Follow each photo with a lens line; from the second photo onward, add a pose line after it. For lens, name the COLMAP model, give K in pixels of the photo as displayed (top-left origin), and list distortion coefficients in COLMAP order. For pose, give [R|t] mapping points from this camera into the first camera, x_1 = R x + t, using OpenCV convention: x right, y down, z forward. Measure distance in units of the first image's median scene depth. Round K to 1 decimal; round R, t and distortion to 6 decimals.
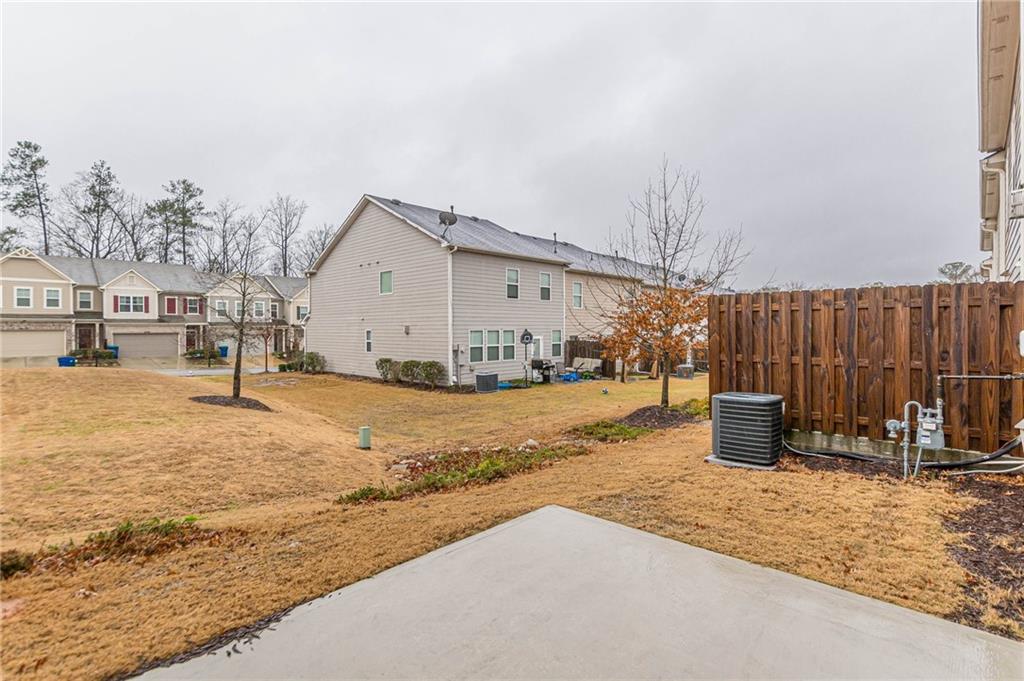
lens RADIAL K [[487.3, 0, 453.9], [0, 487.3, 336.1], [0, 0, 1]] dist [0.004144, -0.003818]
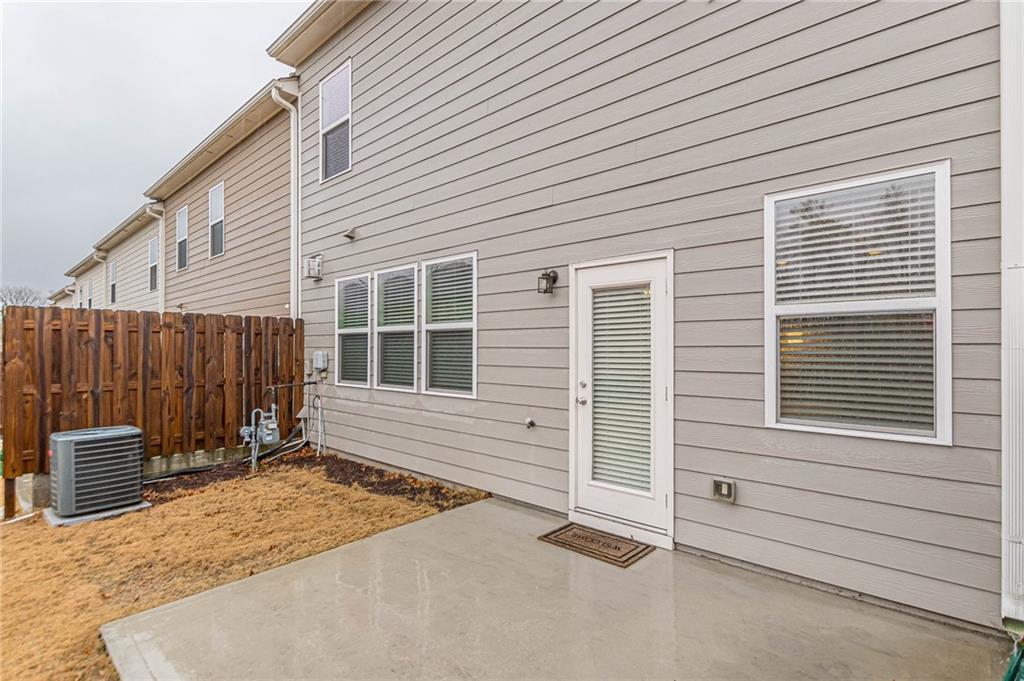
lens RADIAL K [[487.3, 0, 572.0], [0, 487.3, 345.4], [0, 0, 1]] dist [0.004144, -0.003818]
pose [[-0.136247, 0.009234, 0.990632, -0.395639], [0.018294, 0.999810, -0.006803, -0.005378], [-0.990506, 0.017196, -0.136390, 0.359154]]
